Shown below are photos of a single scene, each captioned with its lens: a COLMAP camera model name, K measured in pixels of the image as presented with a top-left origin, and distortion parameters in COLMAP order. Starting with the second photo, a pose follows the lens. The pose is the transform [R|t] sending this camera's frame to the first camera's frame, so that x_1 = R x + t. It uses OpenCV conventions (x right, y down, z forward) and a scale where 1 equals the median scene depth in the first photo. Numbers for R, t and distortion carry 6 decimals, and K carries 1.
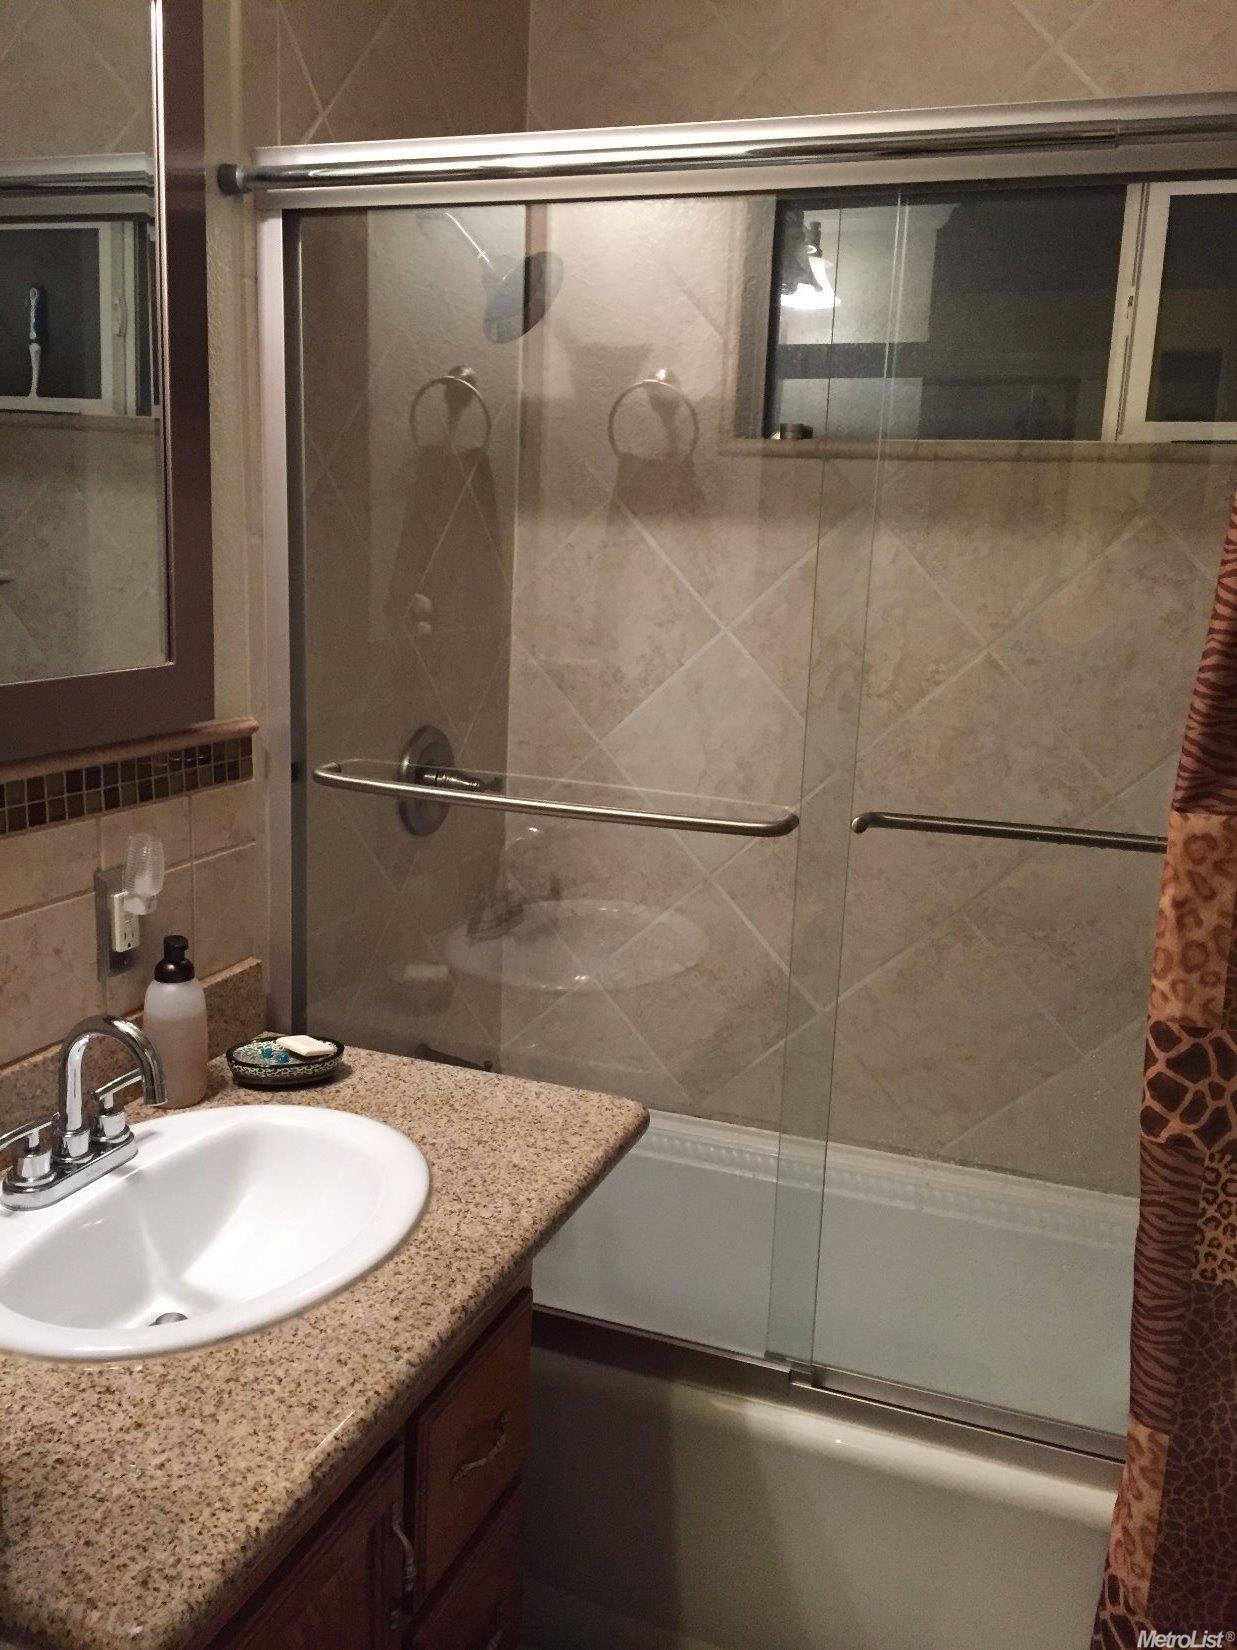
lens RADIAL K [[1428.6, 0, 621.3], [0, 1428.6, 822.0], [0, 0, 1]] dist [0.066504, -0.059182]
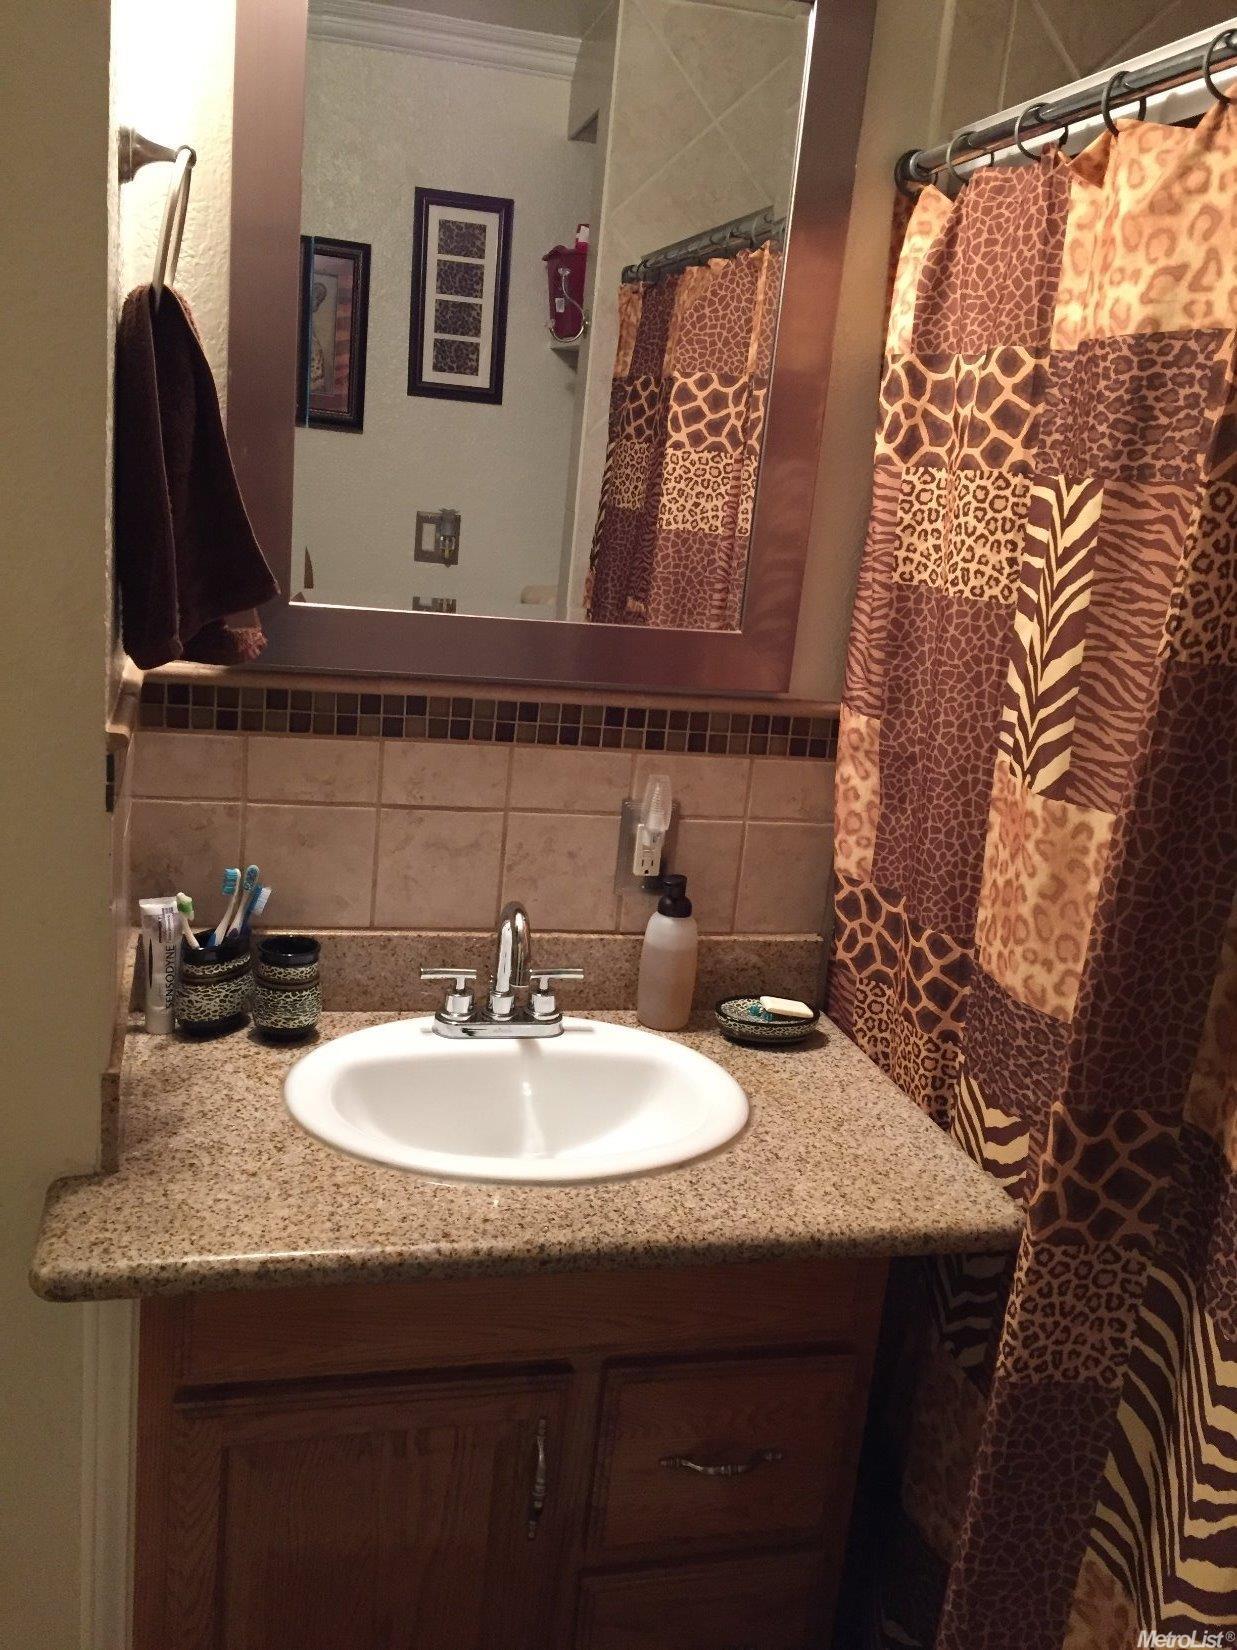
lens RADIAL K [[1428.6, 0, 621.1], [0, 1428.6, 825.9], [0, 0, 1]] dist [0.066504, -0.059182]
pose [[0.571069, 0.209672, -0.793674, 0.562238], [-0.235074, 0.968111, 0.086613, -0.044459], [0.786524, 0.137110, 0.602146, 0.326954]]
